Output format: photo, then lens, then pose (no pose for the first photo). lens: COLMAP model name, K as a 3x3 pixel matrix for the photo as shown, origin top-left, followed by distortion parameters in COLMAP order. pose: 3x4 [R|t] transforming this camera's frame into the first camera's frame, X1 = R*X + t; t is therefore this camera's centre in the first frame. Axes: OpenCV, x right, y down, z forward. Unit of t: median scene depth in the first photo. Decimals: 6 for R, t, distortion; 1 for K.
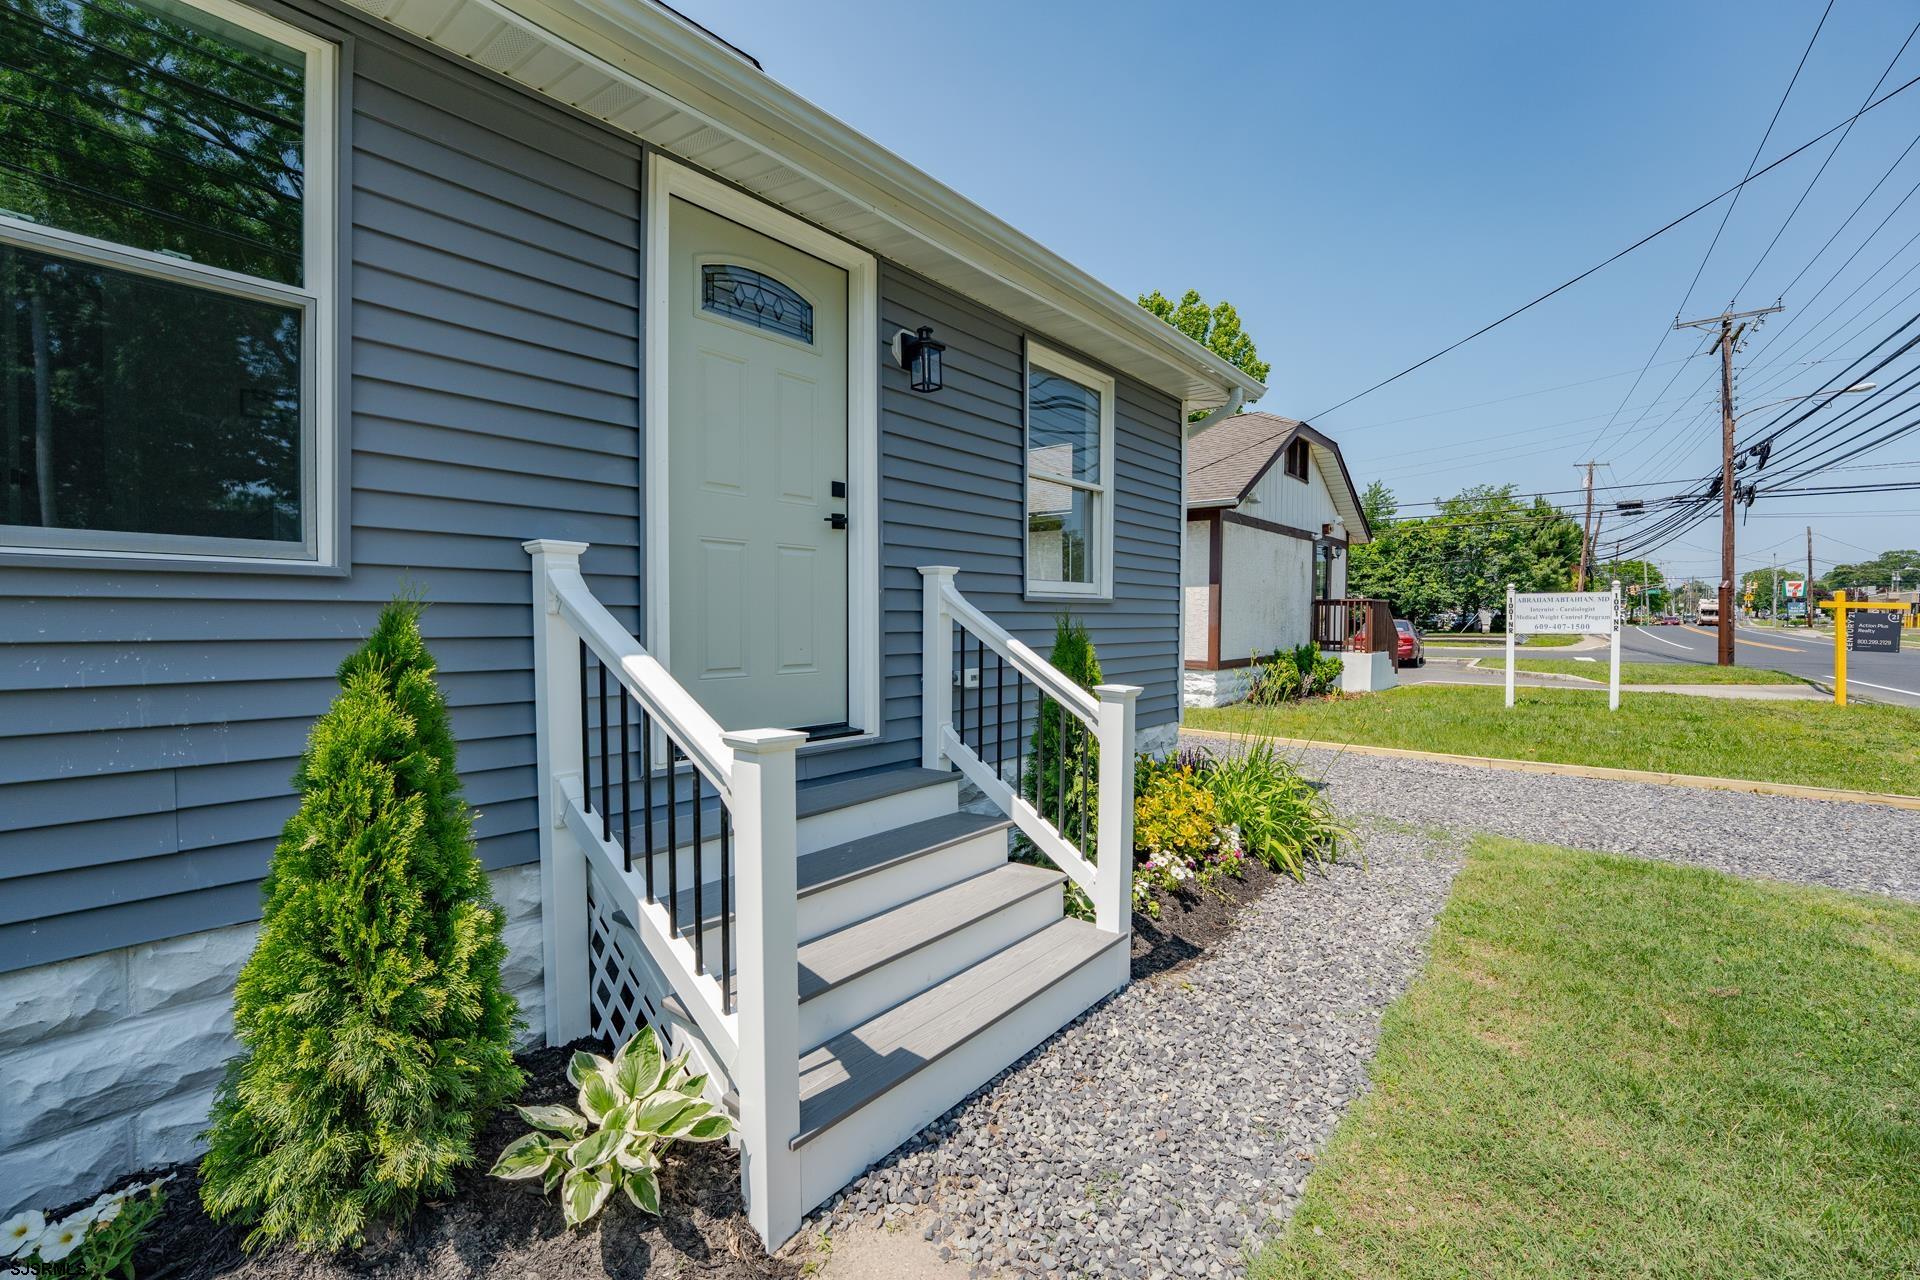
lens RADIAL K [[779.0, 0, 962.9], [0, 779.0, 638.0], [0, 0, 1]] dist [-0.029382, 0.003277]
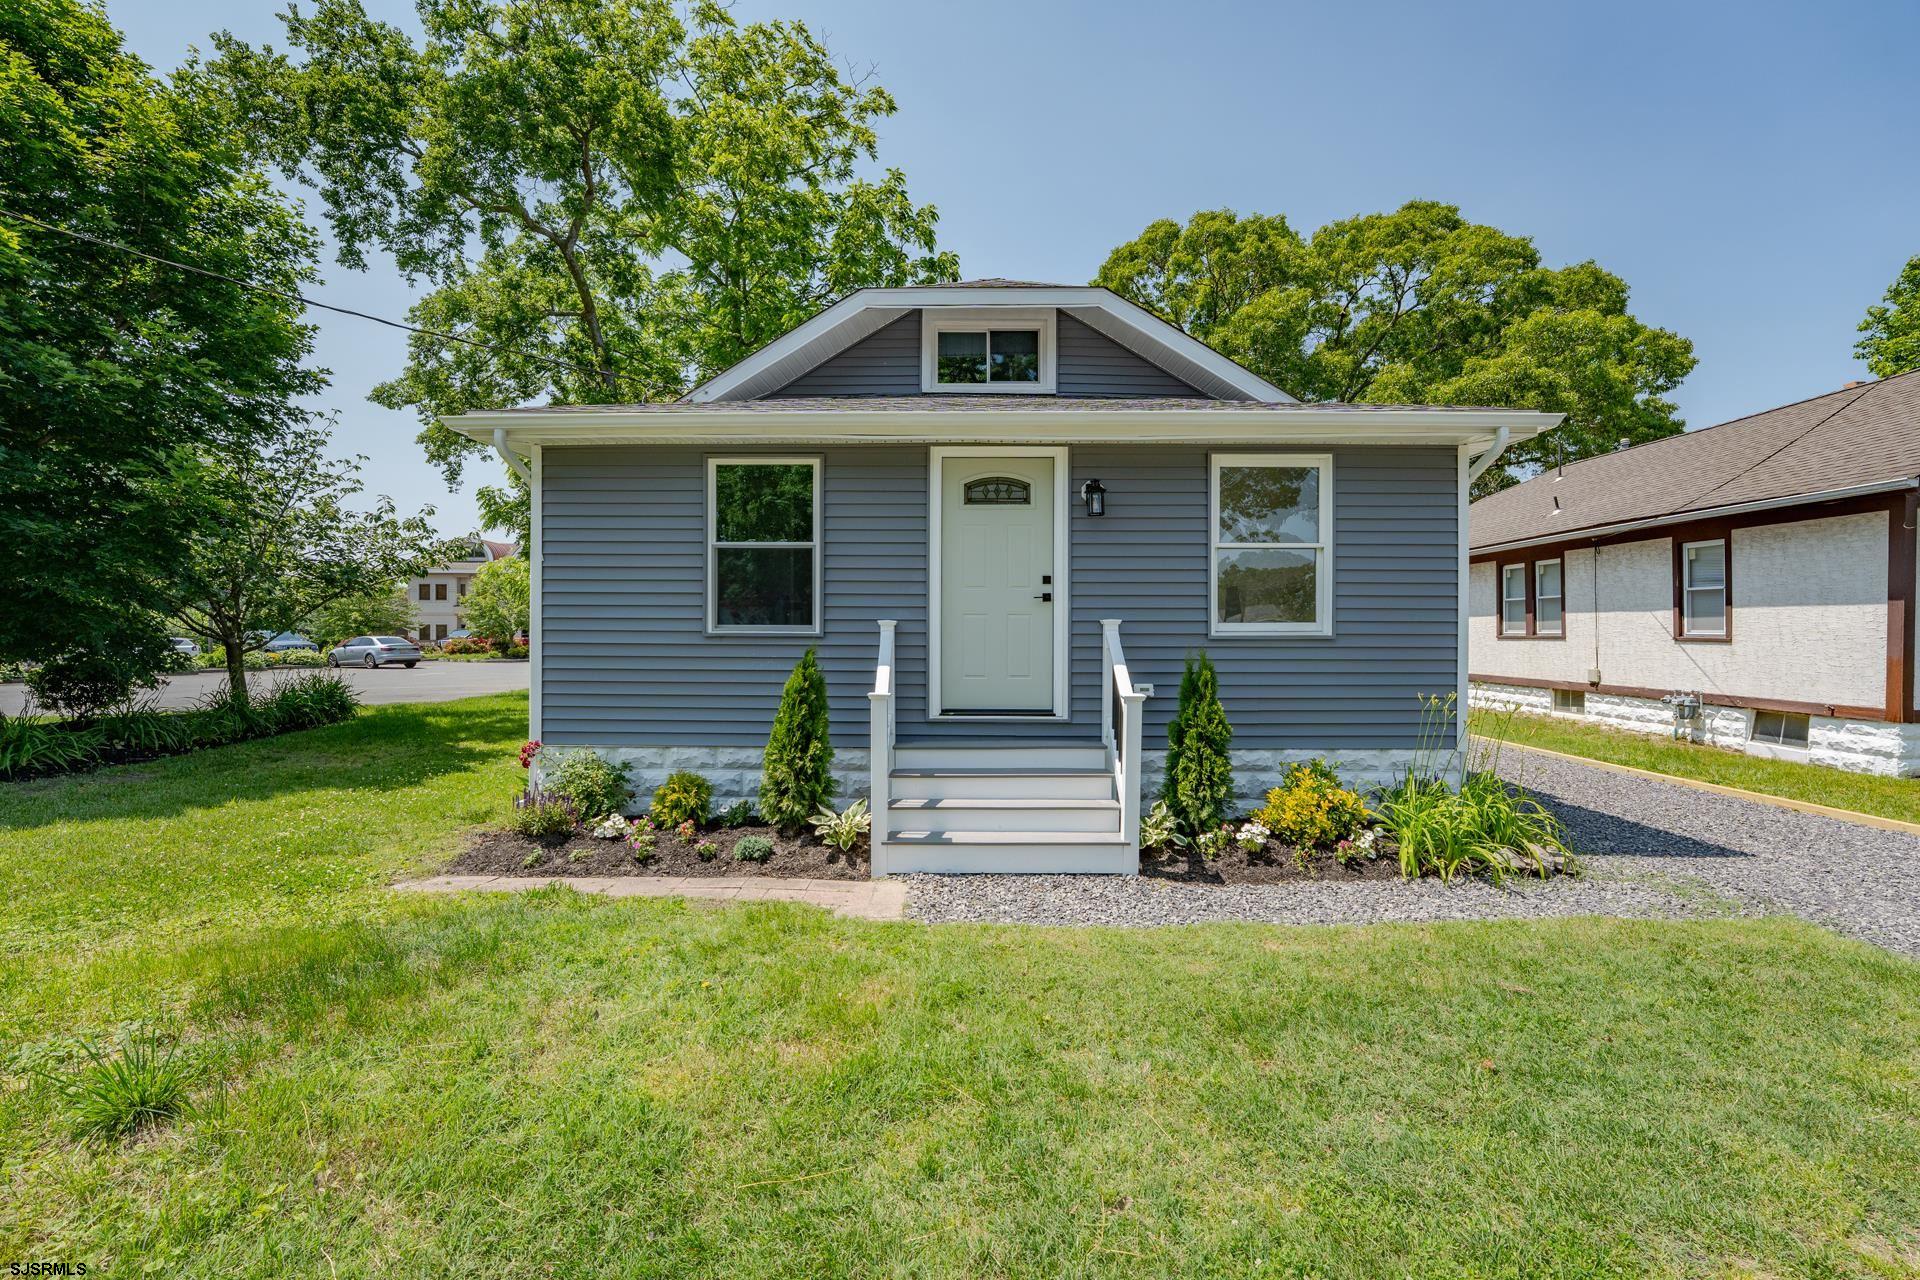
lens RADIAL K [[792.3, 0, 961.1], [0, 792.3, 643.5], [0, 0, 1]] dist [-0.028680, 0.003728]
pose [[0.648022, 0.005674, -0.761600, 1.095215], [-0.020762, 0.999732, -0.010218, -0.019368], [0.761338, 0.022434, 0.647966, -0.334892]]
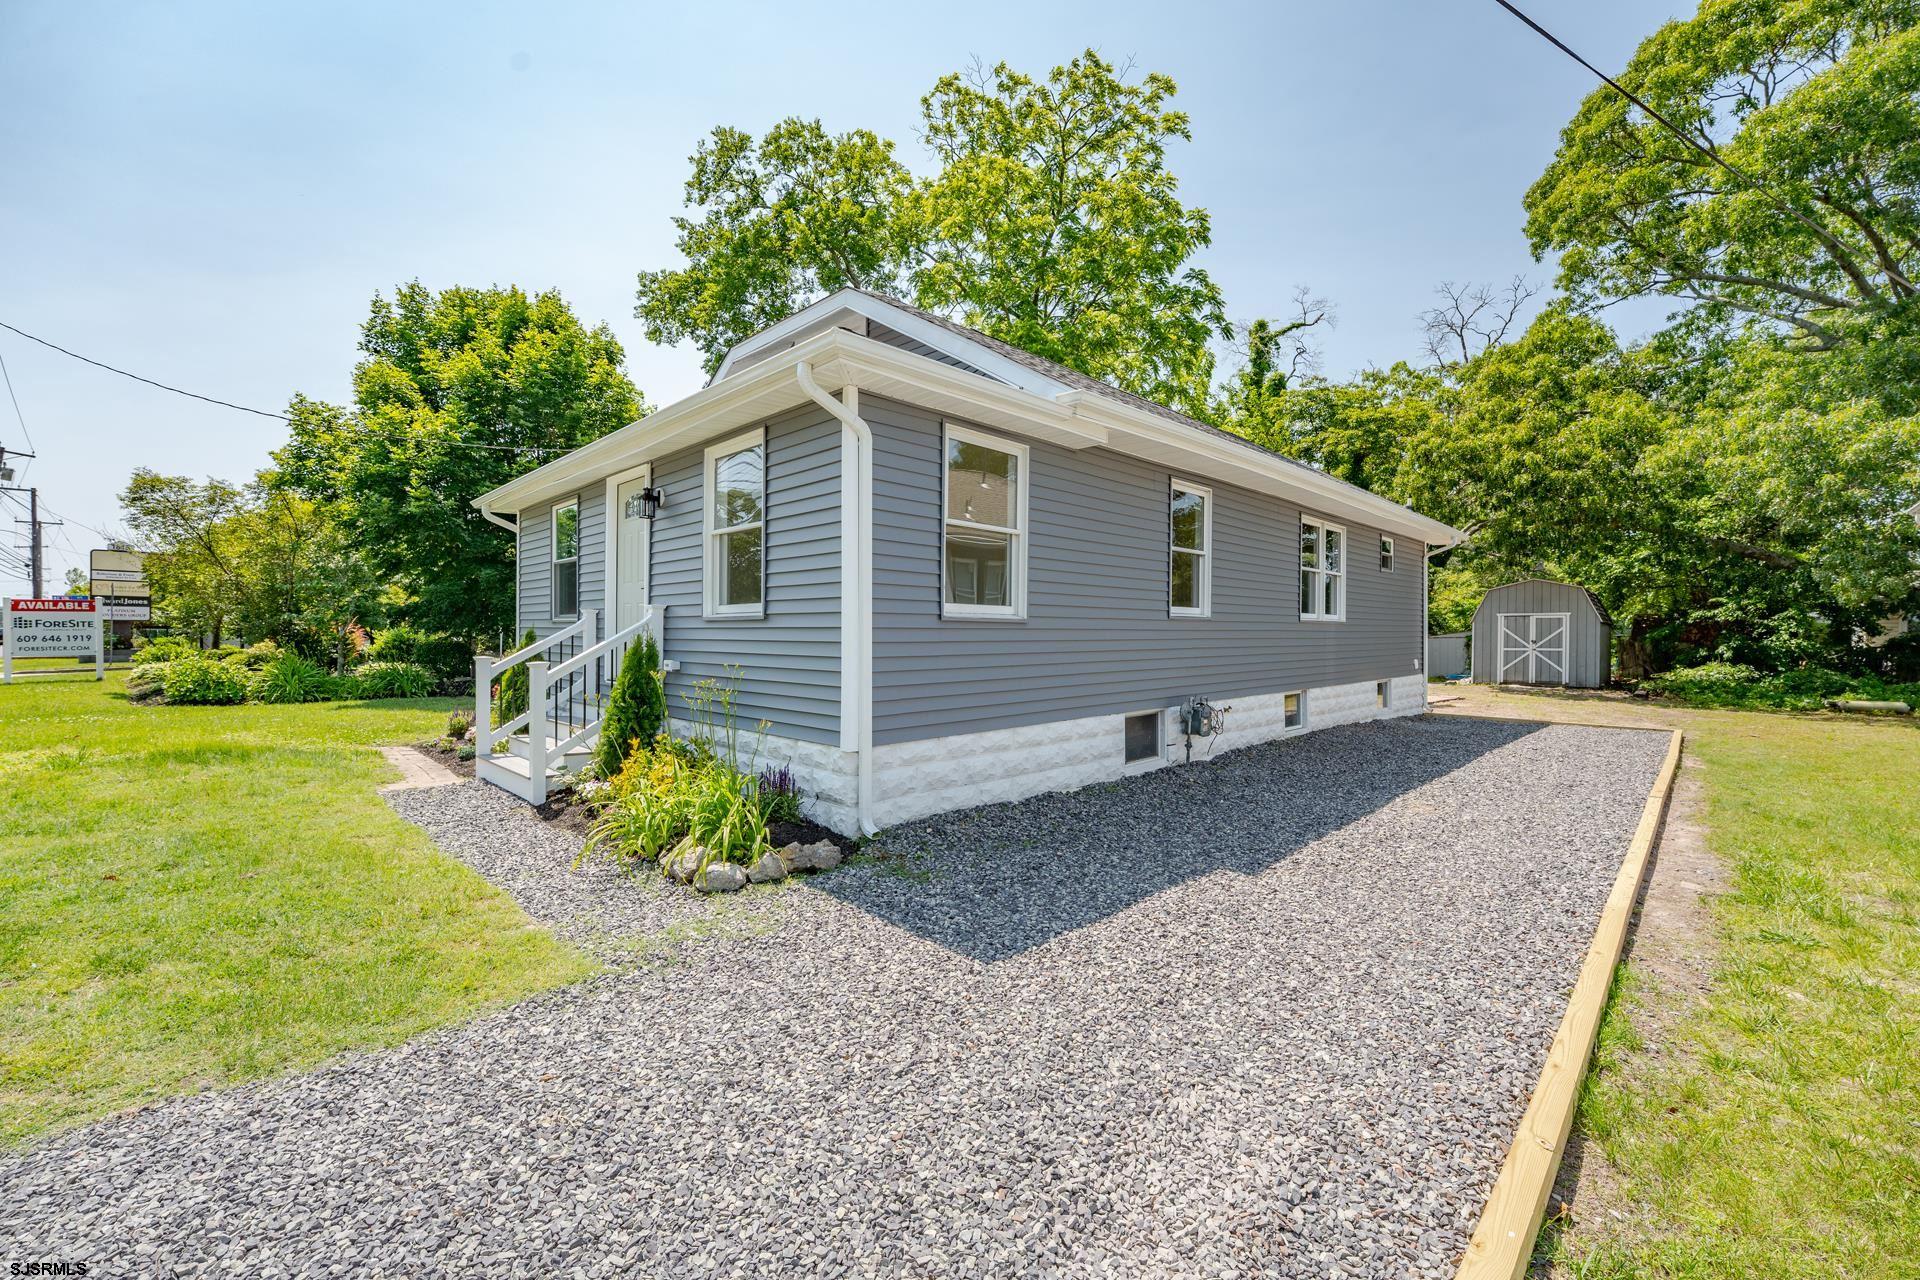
lens RADIAL K [[780.1, 0, 968.0], [0, 780.1, 638.4], [0, 0, 1]] dist [-0.032286, 0.006901]
pose [[-0.067075, 0.002255, -0.997745, 1.950234], [-0.033664, 0.999423, 0.004522, -0.046541], [0.997180, 0.033891, -0.066960, 2.027975]]
